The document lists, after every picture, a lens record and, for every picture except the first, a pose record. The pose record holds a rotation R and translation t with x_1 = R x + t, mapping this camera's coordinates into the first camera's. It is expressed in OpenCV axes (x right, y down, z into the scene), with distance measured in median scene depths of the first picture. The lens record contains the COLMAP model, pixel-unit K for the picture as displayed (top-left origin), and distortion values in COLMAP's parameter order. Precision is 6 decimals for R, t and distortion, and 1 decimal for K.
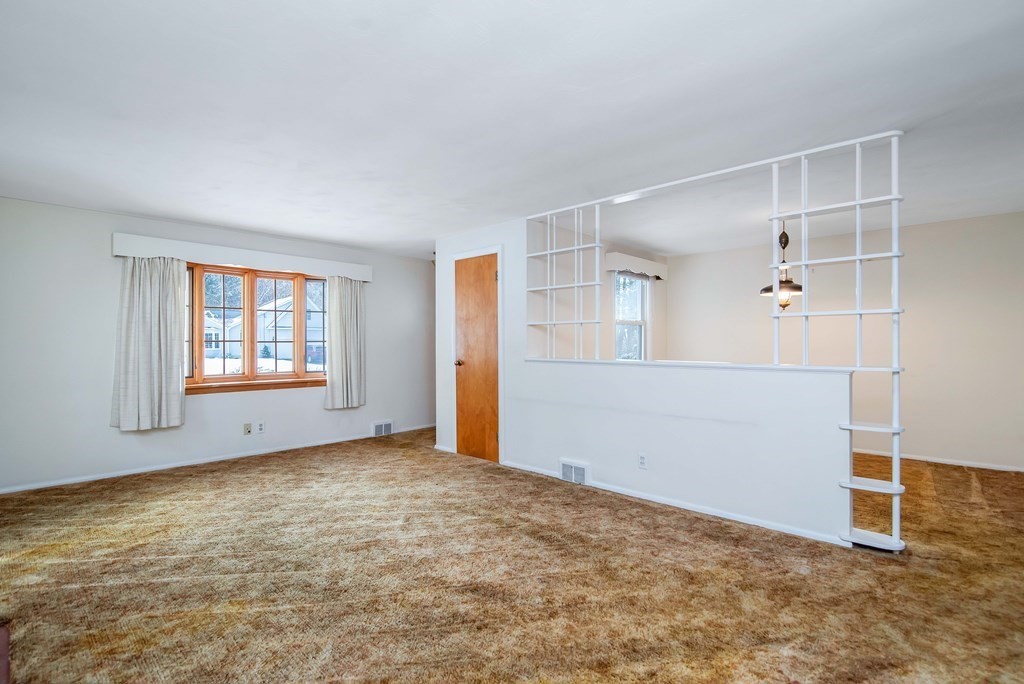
lens RADIAL K [[474.6, 0, 506.3], [0, 474.6, 343.0], [0, 0, 1]] dist [-0.018456, 0.000004]
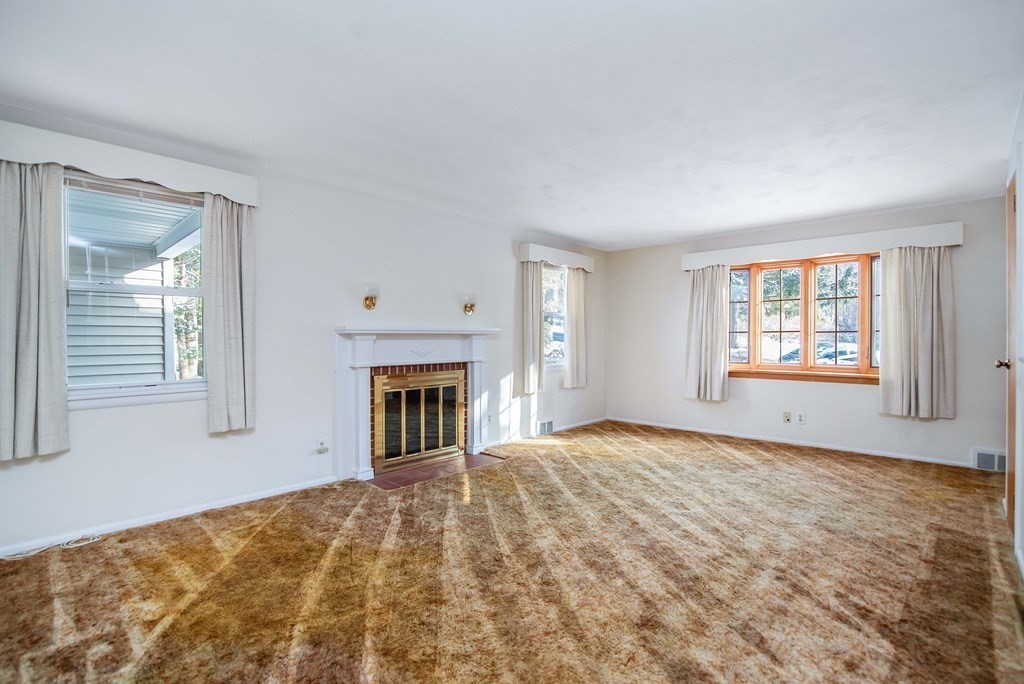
lens RADIAL K [[474.6, 0, 511.9], [0, 474.6, 340.4], [0, 0, 1]] dist [-0.018456, 0.000004]
pose [[0.020165, 0.006256, -0.999777, 0.568163], [0.000960, 0.999980, 0.006276, 0.010891], [0.999796, -0.001086, 0.020159, 0.470563]]
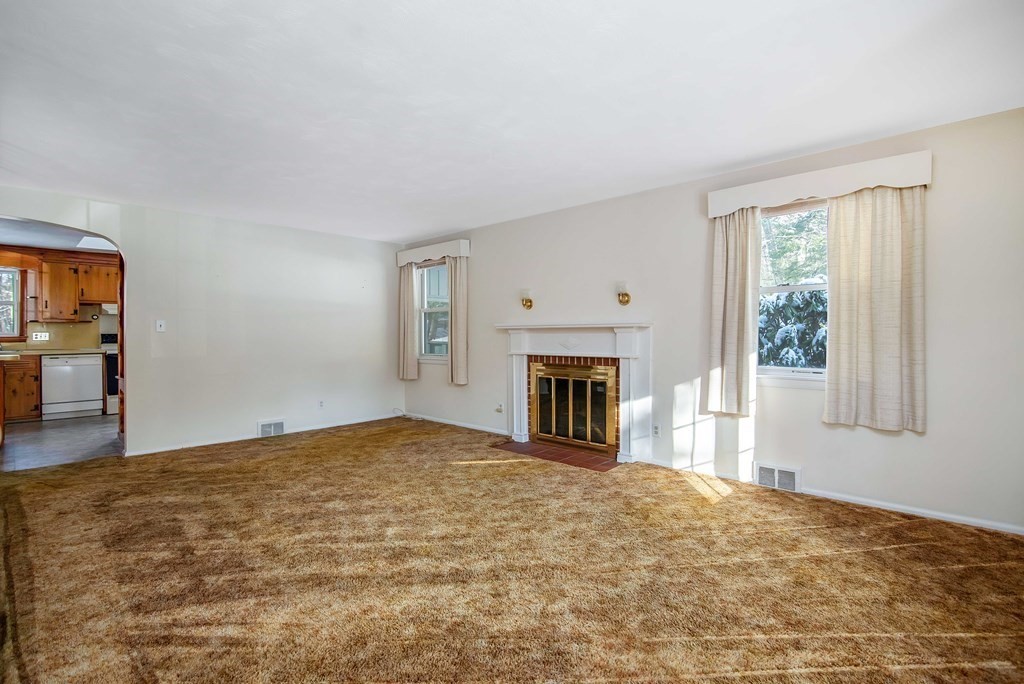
lens RADIAL K [[474.6, 0, 513.7], [0, 474.6, 338.4], [0, 0, 1]] dist [-0.018456, 0.000004]
pose [[-0.999672, 0.005800, -0.024935, -0.322189], [0.005655, 0.999967, 0.005877, 0.020849], [0.024968, 0.005734, -0.999672, 1.401700]]
